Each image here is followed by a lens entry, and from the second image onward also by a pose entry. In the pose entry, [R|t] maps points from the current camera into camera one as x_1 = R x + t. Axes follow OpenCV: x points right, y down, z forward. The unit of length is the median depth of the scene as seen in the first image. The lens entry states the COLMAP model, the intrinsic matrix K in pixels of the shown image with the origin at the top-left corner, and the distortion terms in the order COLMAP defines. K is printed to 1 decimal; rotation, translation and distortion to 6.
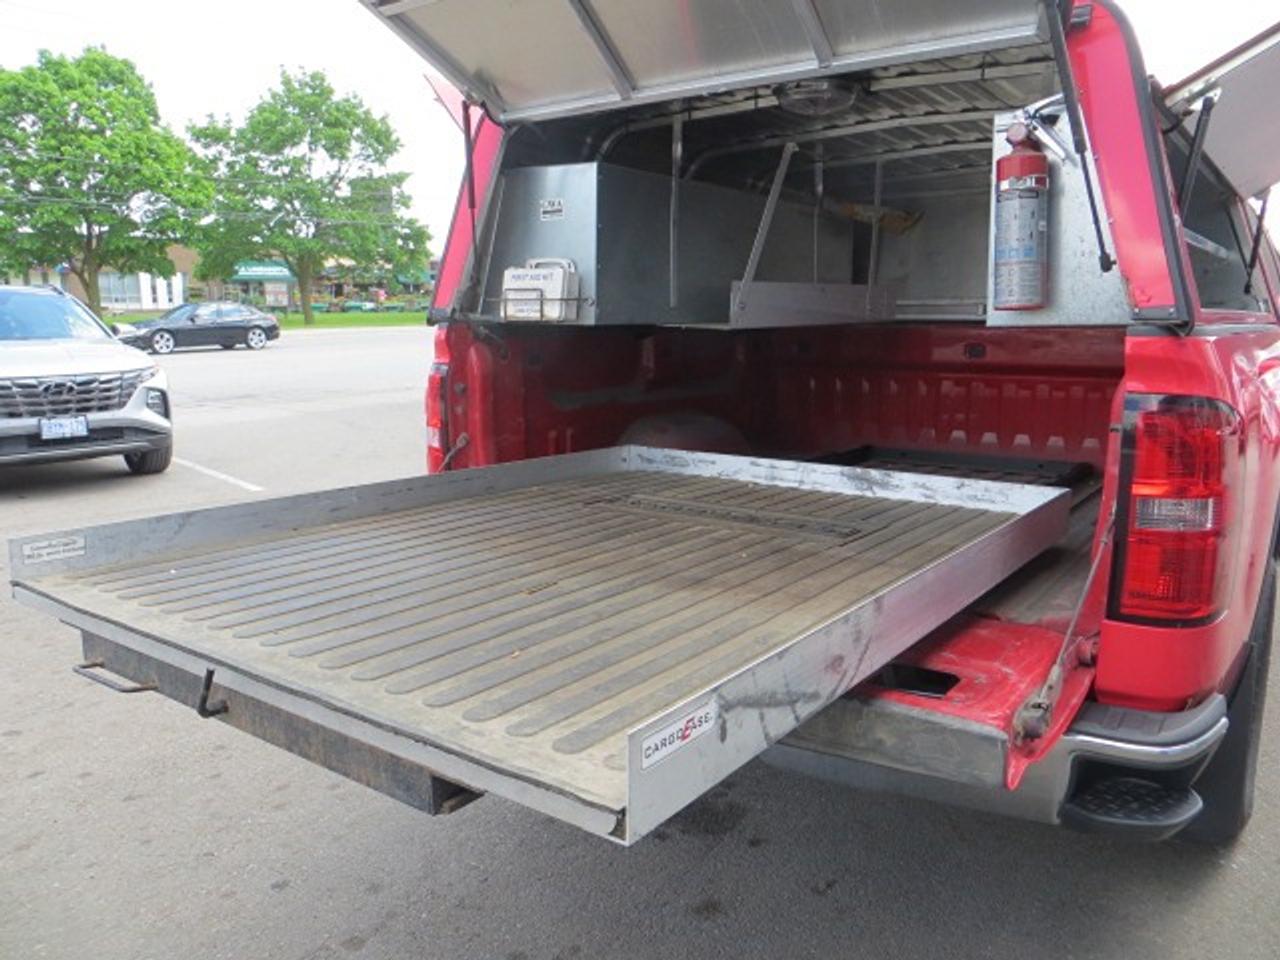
lens RADIAL K [[963.8, 0, 638.4], [0, 963.8, 481.5], [0, 0, 1]] dist [-0.028981, -0.005103]
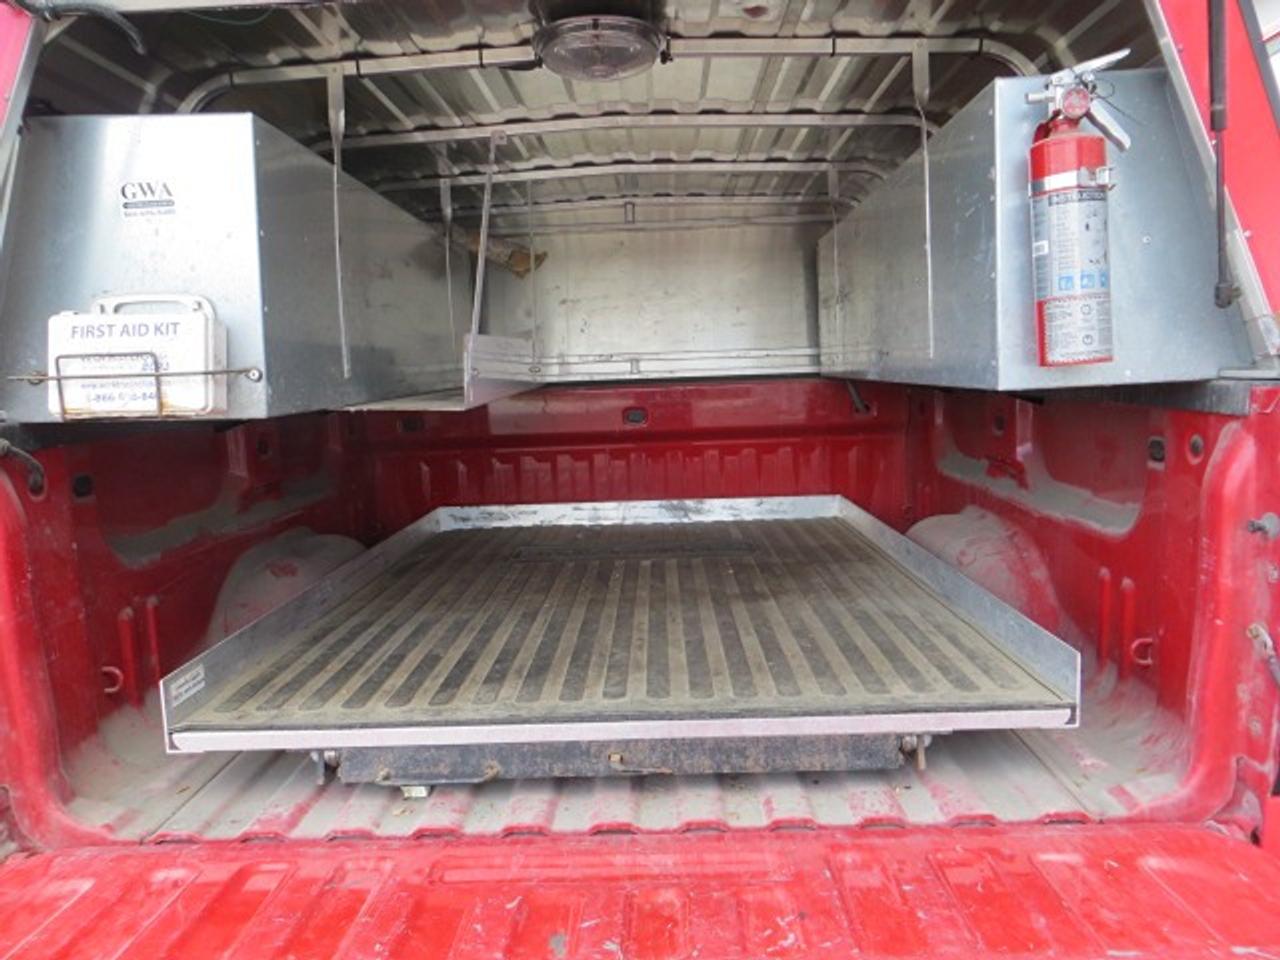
lens RADIAL K [[963.8, 0, 643.0], [0, 963.8, 477.5], [0, 0, 1]] dist [-0.028981, -0.005103]
pose [[0.811927, -0.098199, 0.575440, -0.185401], [0.133145, 0.990919, -0.018764, -0.091747], [-0.568372, 0.091852, 0.817629, 0.449989]]
